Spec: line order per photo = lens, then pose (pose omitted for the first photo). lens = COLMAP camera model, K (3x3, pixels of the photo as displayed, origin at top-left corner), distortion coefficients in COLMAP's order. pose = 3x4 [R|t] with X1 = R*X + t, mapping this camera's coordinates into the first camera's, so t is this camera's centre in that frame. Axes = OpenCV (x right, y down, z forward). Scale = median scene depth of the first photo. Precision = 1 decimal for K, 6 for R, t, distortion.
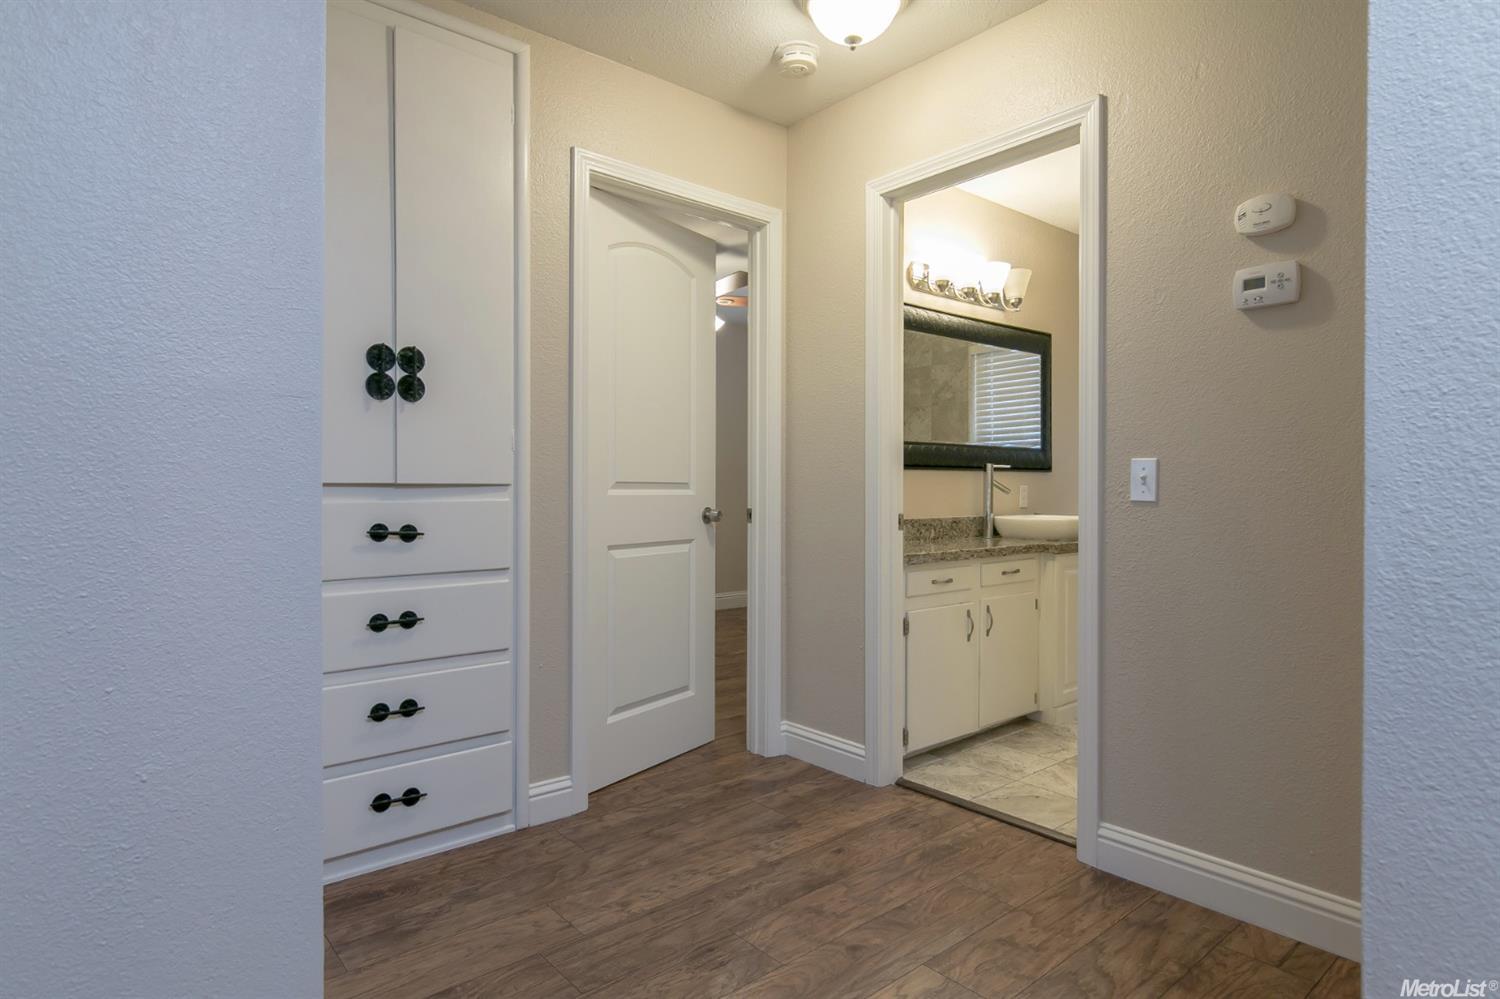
lens RADIAL K [[826.9, 0, 762.8], [0, 826.9, 506.9], [0, 0, 1]] dist [0.005535, -0.001381]
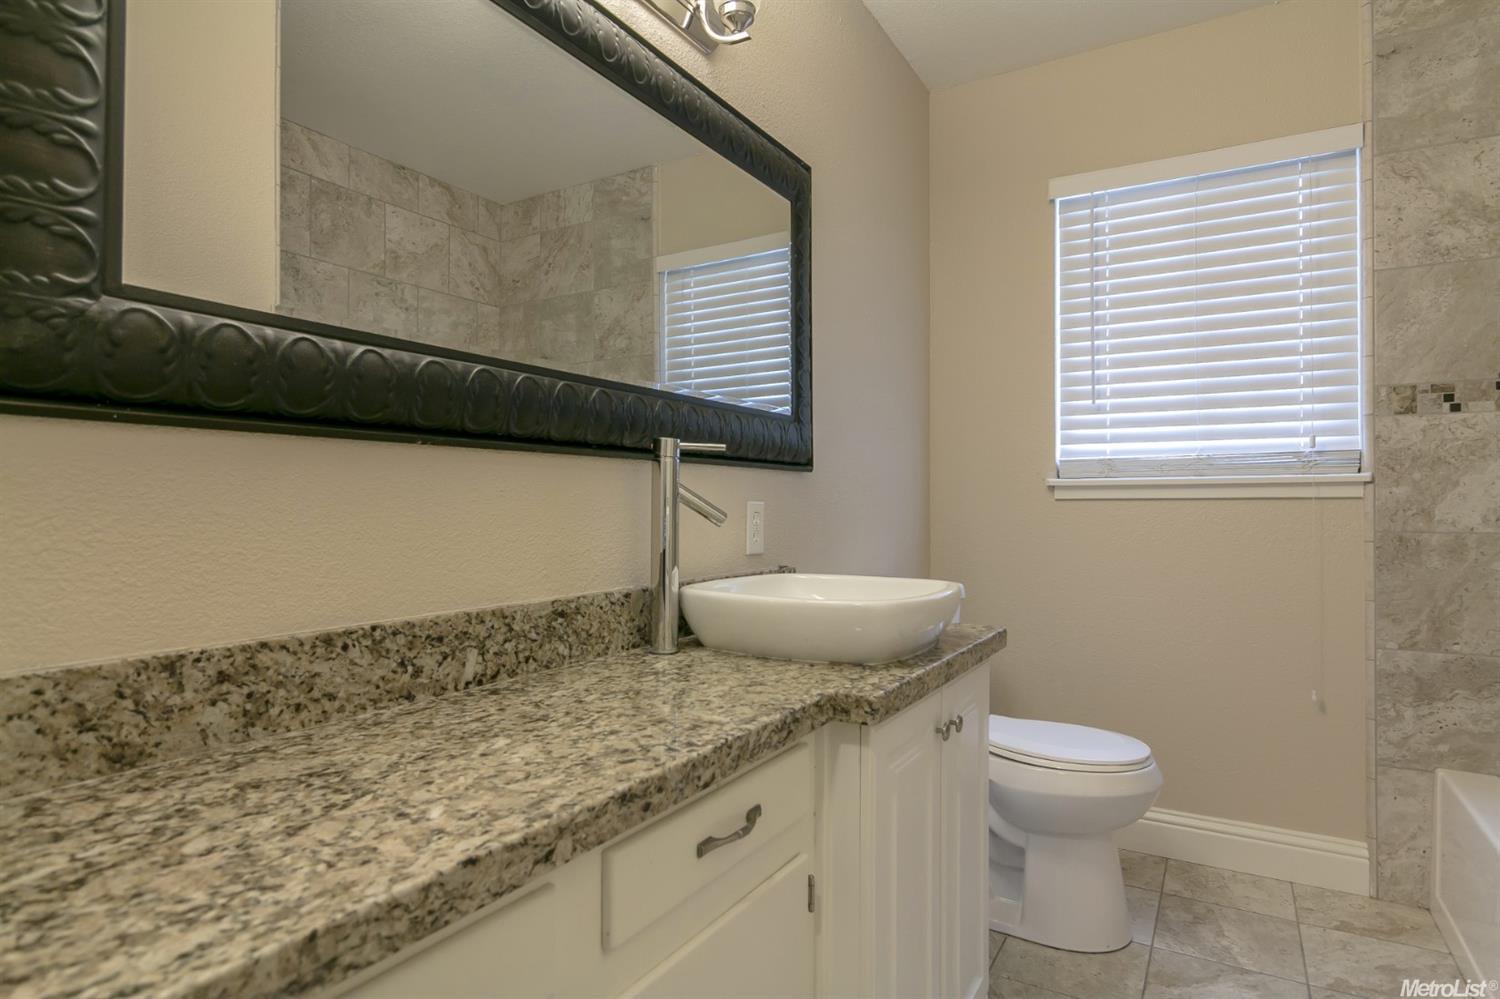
lens RADIAL K [[826.9, 0, 751.5], [0, 826.9, 502.8], [0, 0, 1]] dist [0.005535, -0.001381]
pose [[0.946800, 0.006366, 0.321759, 0.192811], [-0.000555, 0.999835, -0.018149, -0.018511], [-0.321822, 0.017005, 0.946647, 0.651170]]
